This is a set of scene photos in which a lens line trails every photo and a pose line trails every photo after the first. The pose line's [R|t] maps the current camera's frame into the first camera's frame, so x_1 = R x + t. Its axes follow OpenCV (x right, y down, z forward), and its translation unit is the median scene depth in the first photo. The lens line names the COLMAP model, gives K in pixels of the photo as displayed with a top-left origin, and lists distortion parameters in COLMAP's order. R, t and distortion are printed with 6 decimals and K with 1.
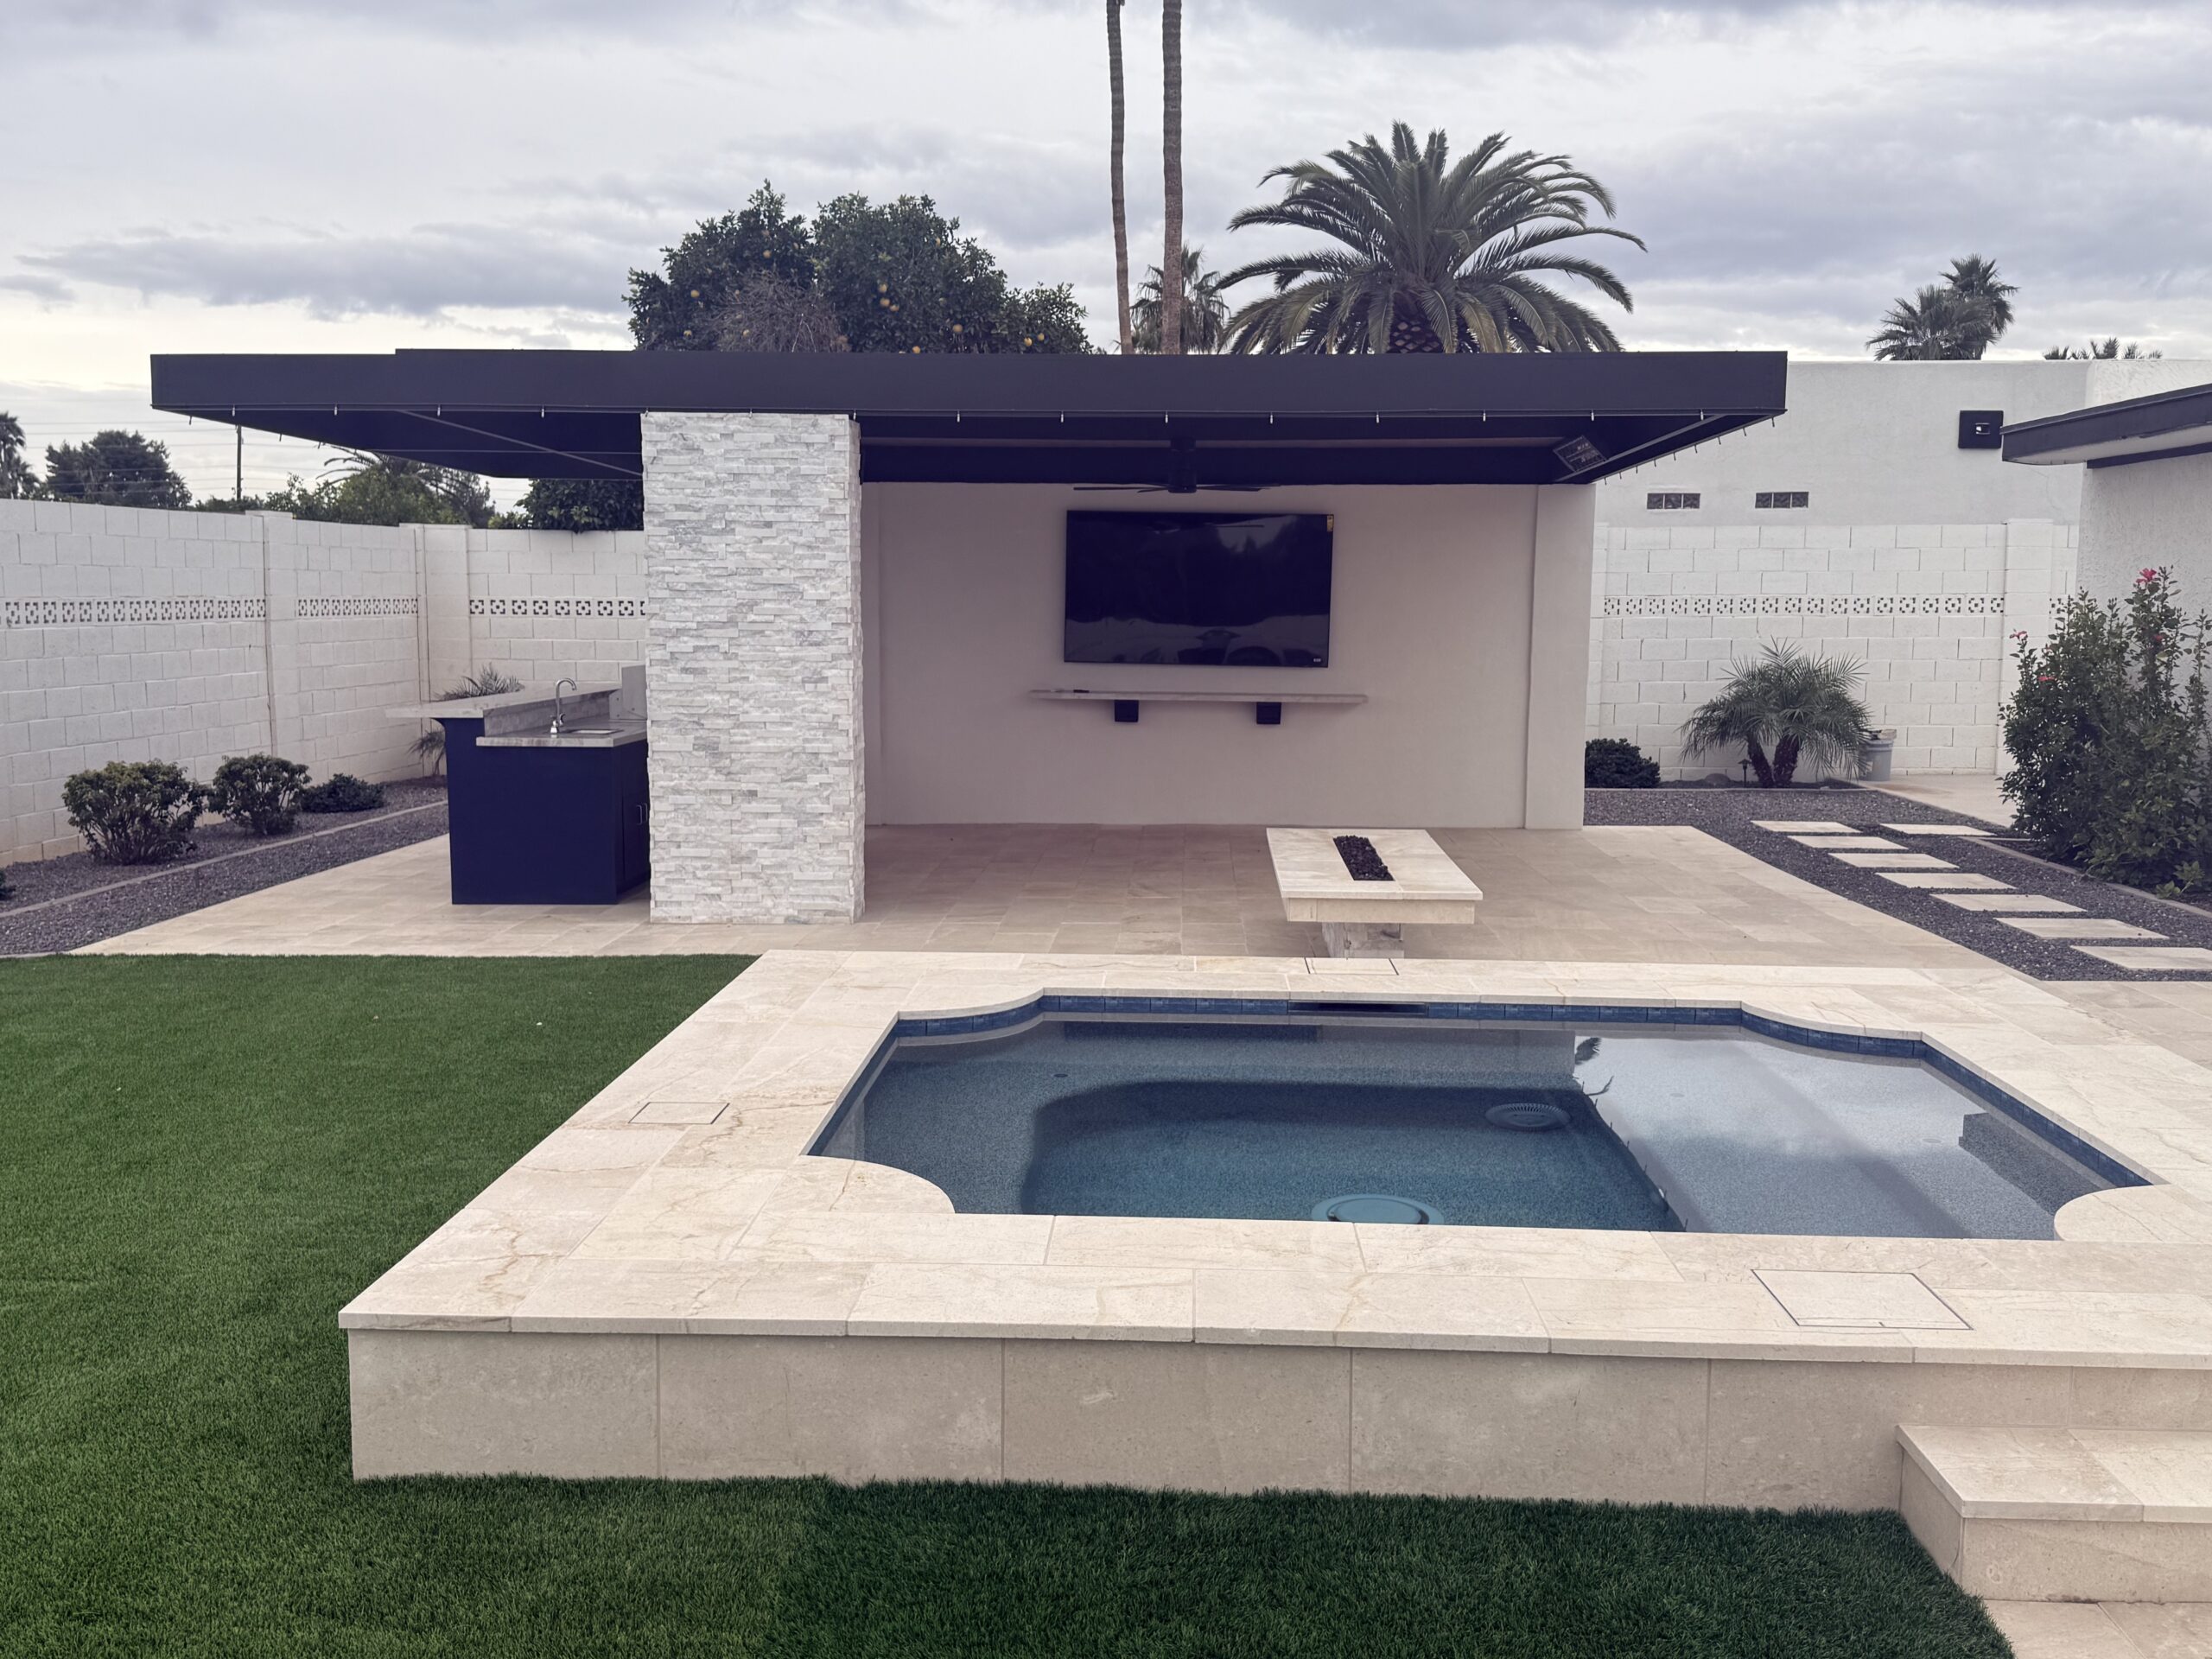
lens RADIAL K [[2025.4, 0, 1106.0], [0, 2025.4, 829.5], [0, 0, 1]] dist [0.102298, -0.006358]
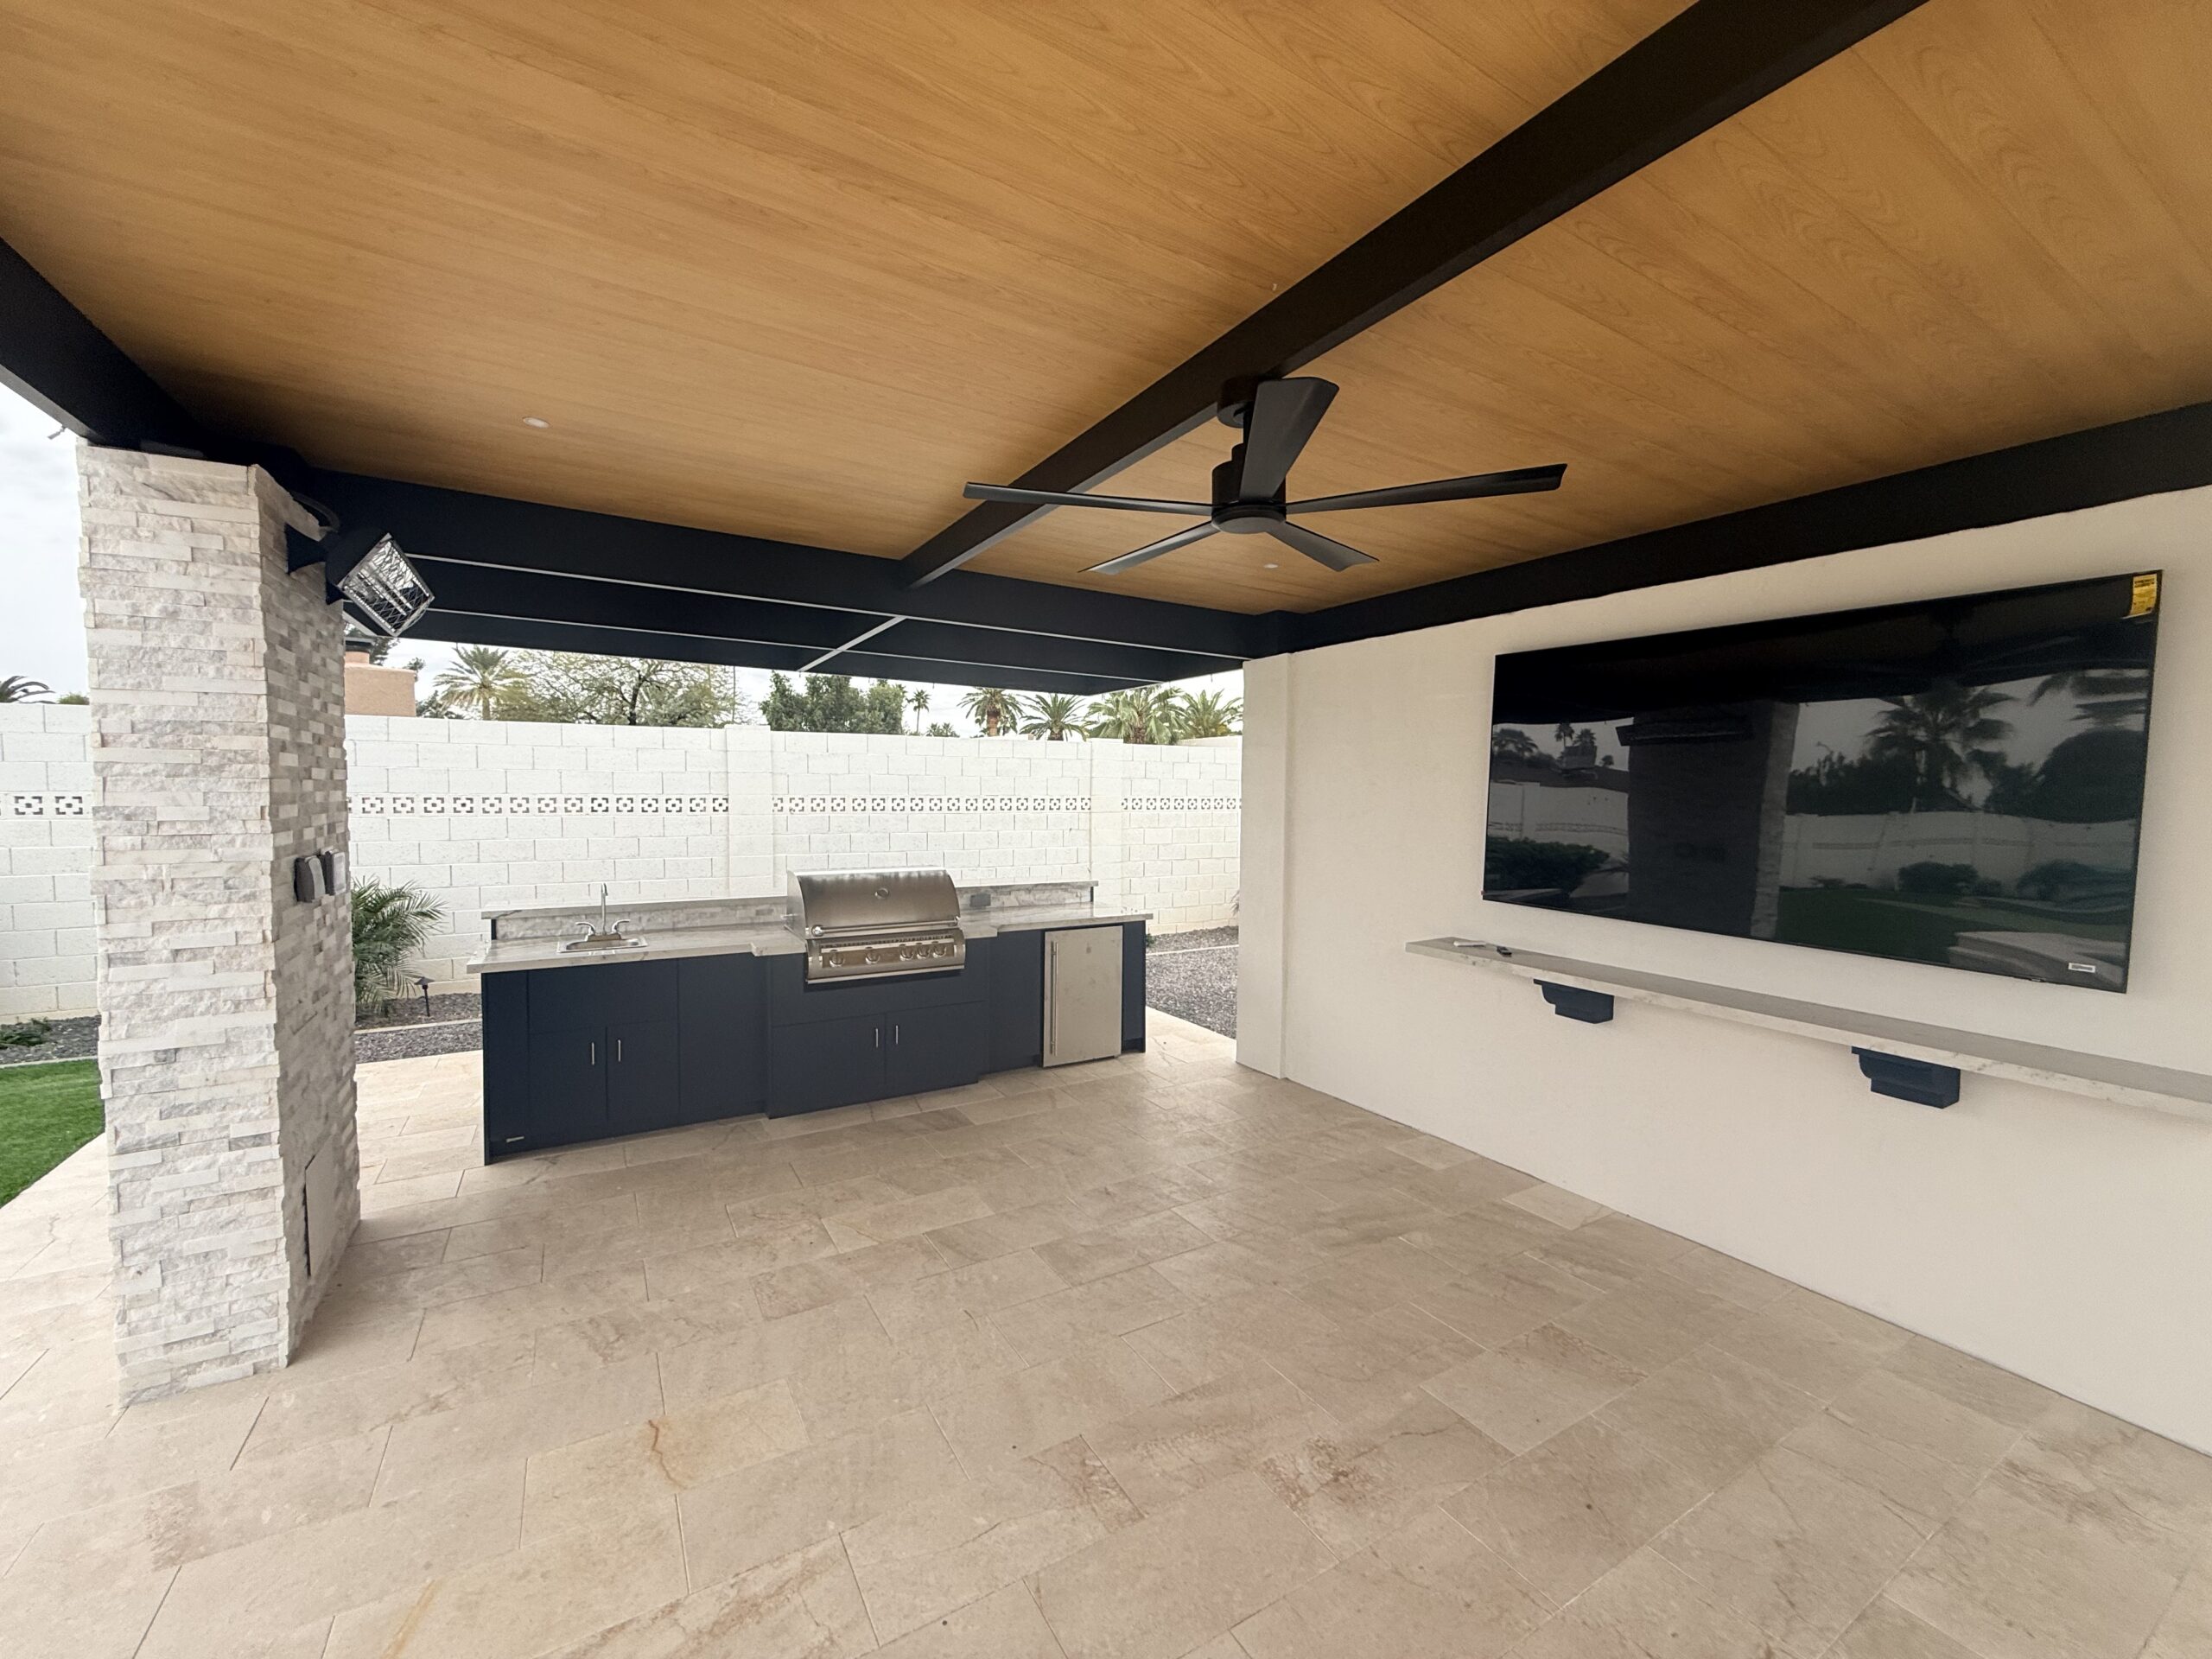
lens RADIAL K [[879.7, 0, 1100.4], [0, 879.7, 827.7], [0, 0, 1]] dist [0.001228, 0.000428]
pose [[0.543756, 0.034895, -0.838517, 0.138850], [-0.102066, 0.994468, -0.024802, -0.085526], [0.833014, 0.099070, 0.544310, 0.749944]]
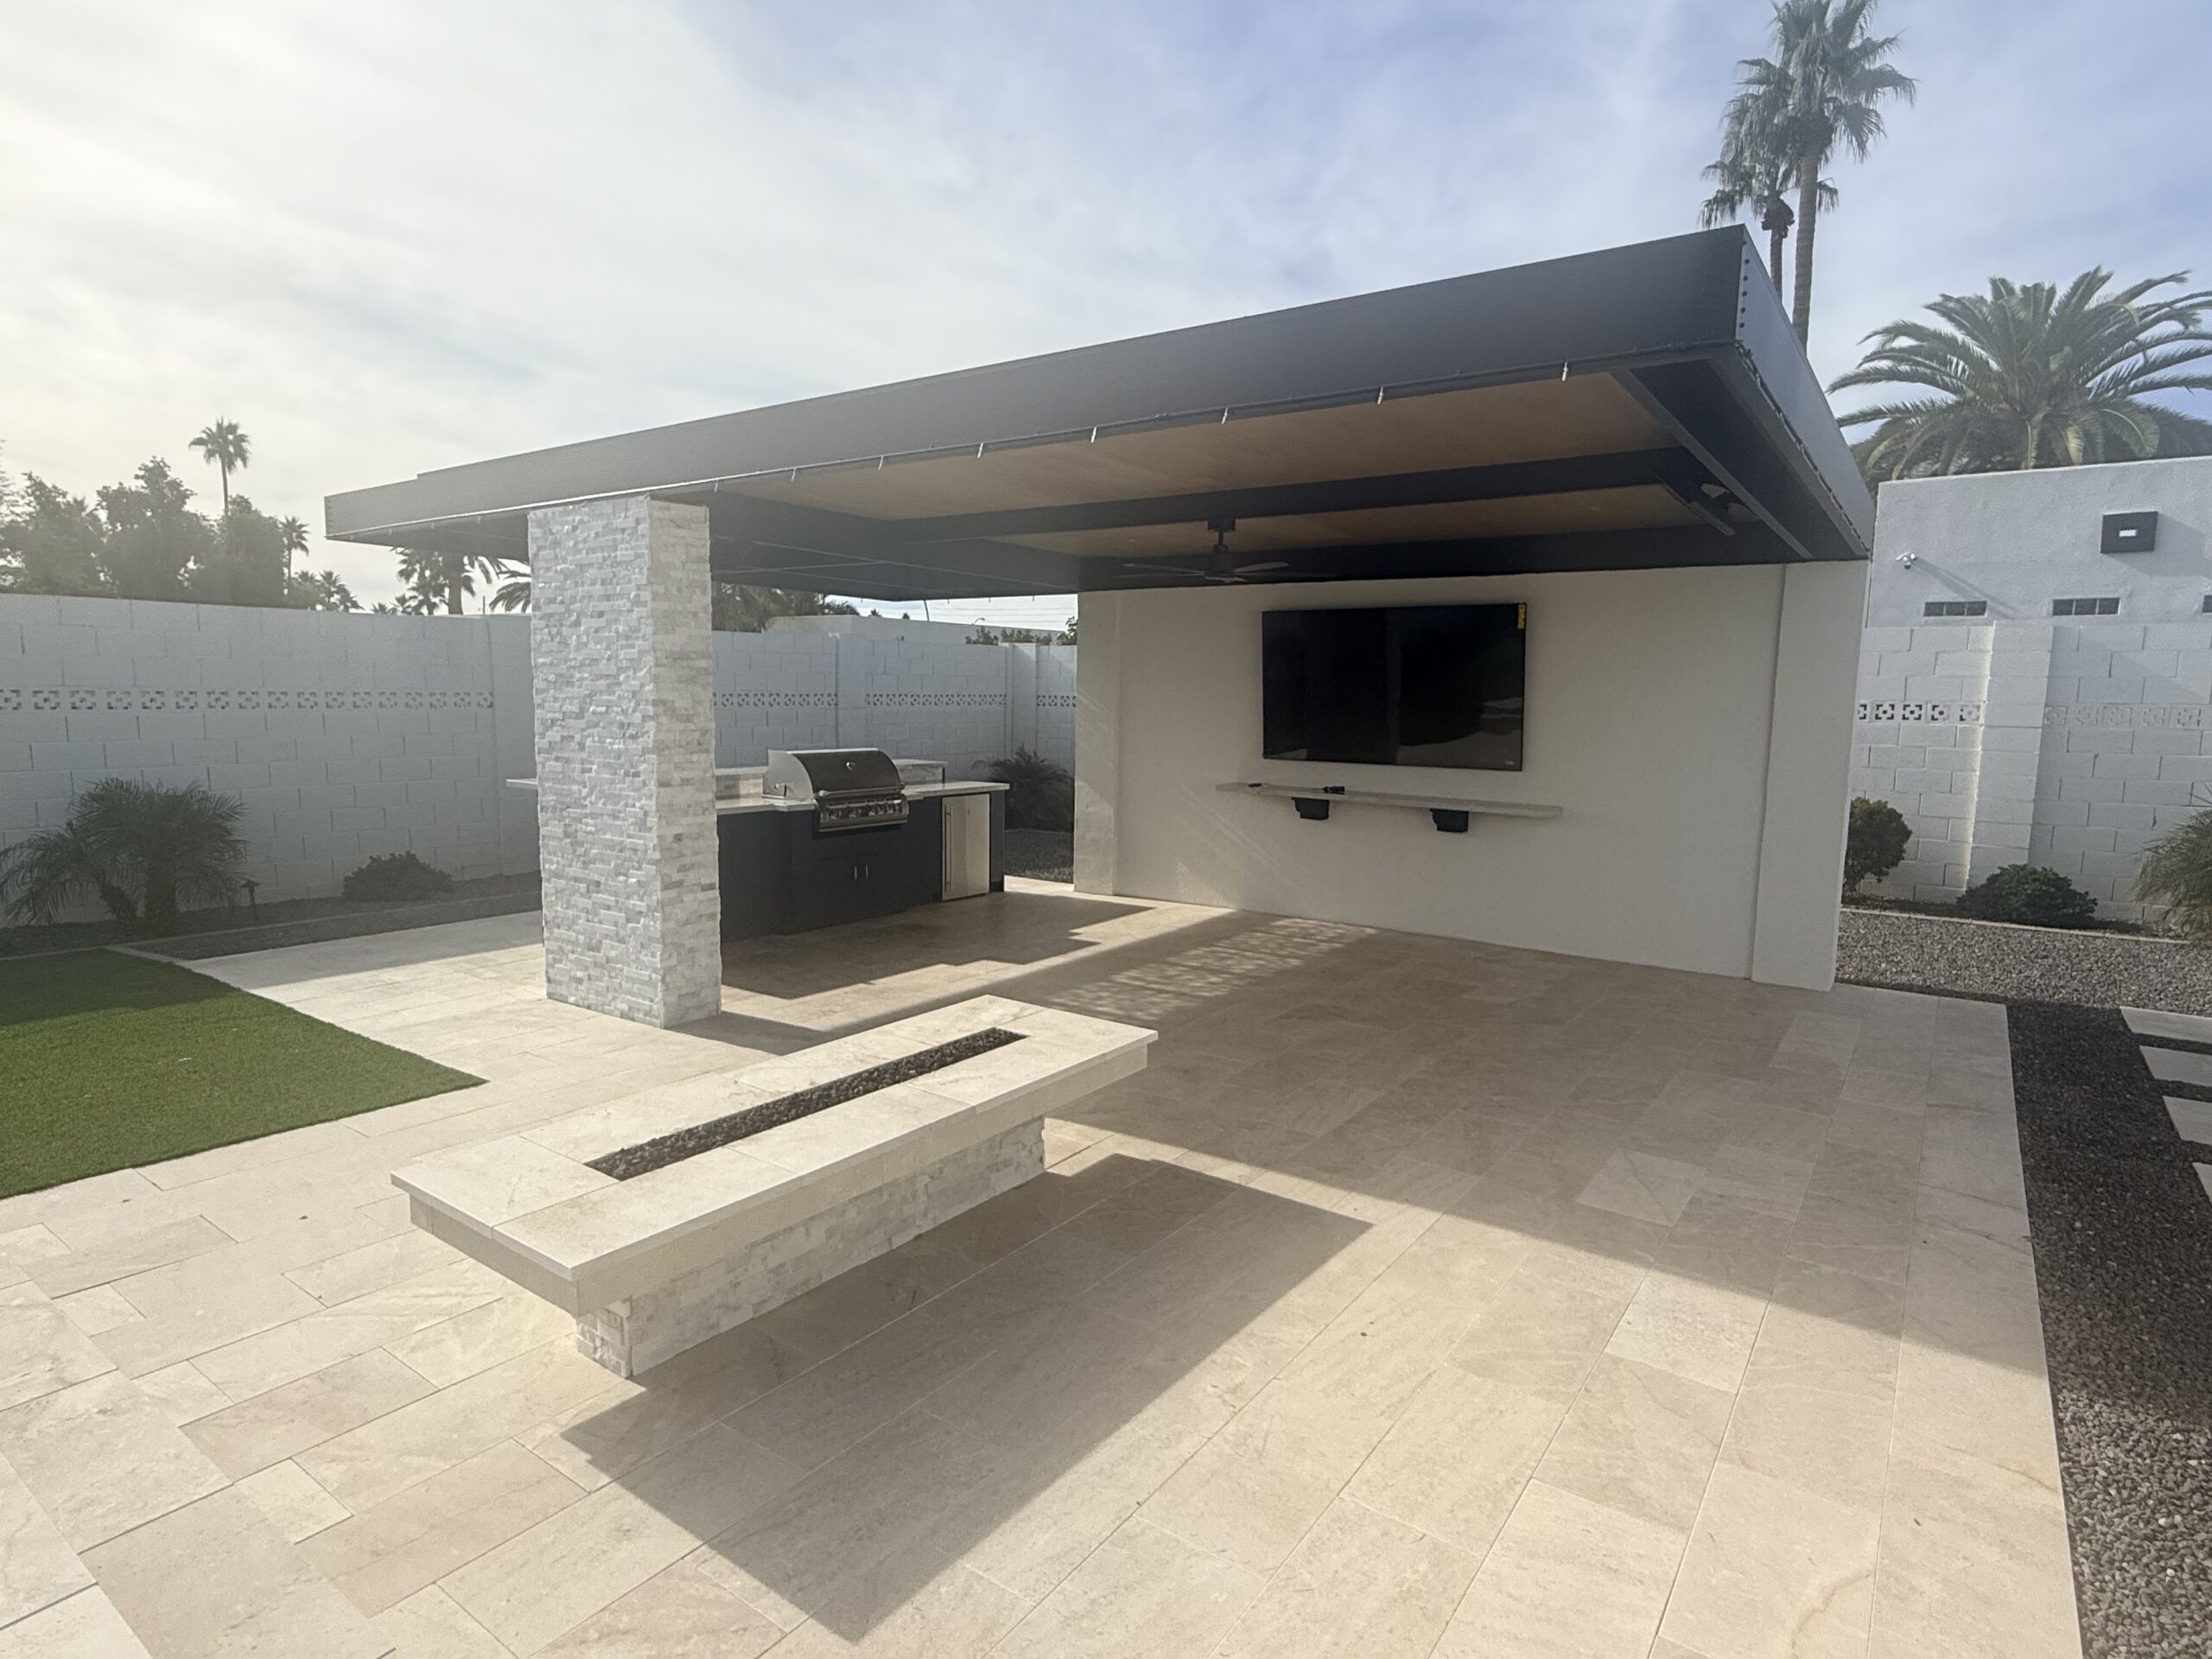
lens RADIAL K [[1195.0, 0, 1106.0], [0, 1195.0, 829.5], [0, 0, 1]] dist [0.003062, 0.001030]
pose [[0.836500, 0.070802, -0.543373, 0.245681], [-0.072315, 0.997208, 0.018610, -0.051237], [0.543174, 0.023727, 0.839285, 0.445740]]
